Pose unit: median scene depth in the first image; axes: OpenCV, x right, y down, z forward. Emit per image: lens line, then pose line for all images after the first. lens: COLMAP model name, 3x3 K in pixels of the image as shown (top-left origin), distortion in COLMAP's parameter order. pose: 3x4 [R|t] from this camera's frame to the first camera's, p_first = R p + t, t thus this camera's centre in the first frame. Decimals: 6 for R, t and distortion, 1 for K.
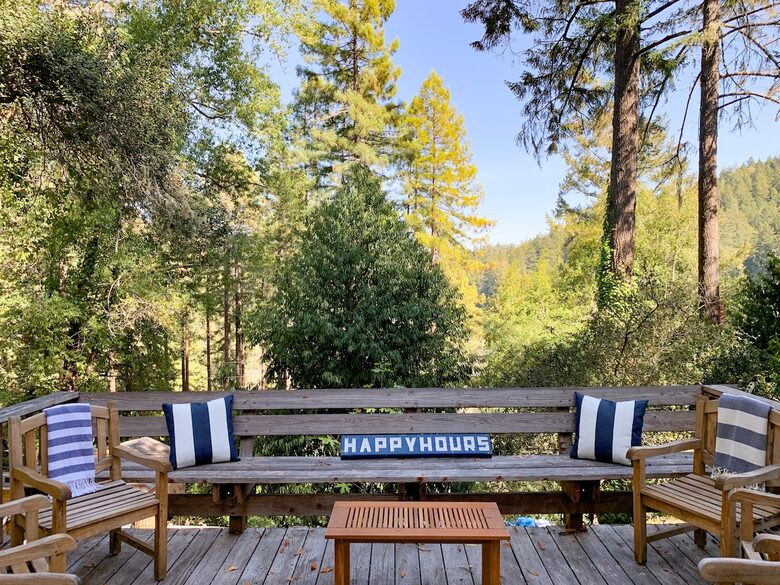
lens RADIAL K [[577.9, 0, 375.5], [0, 577.9, 290.9], [0, 0, 1]] dist [0.063812, -0.072300]
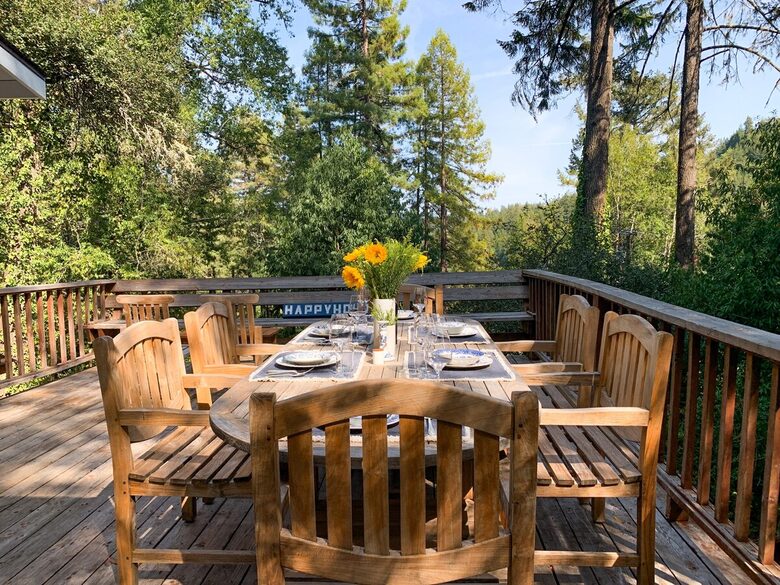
lens RADIAL K [[577.9, 0, 375.5], [0, 577.9, 290.9], [0, 0, 1]] dist [0.063812, -0.072300]
pose [[0.998966, -0.009904, -0.044361, 0.044380], [0.012771, 0.997815, 0.064820, 0.020637], [0.043622, -0.065320, 0.996910, -0.090000]]
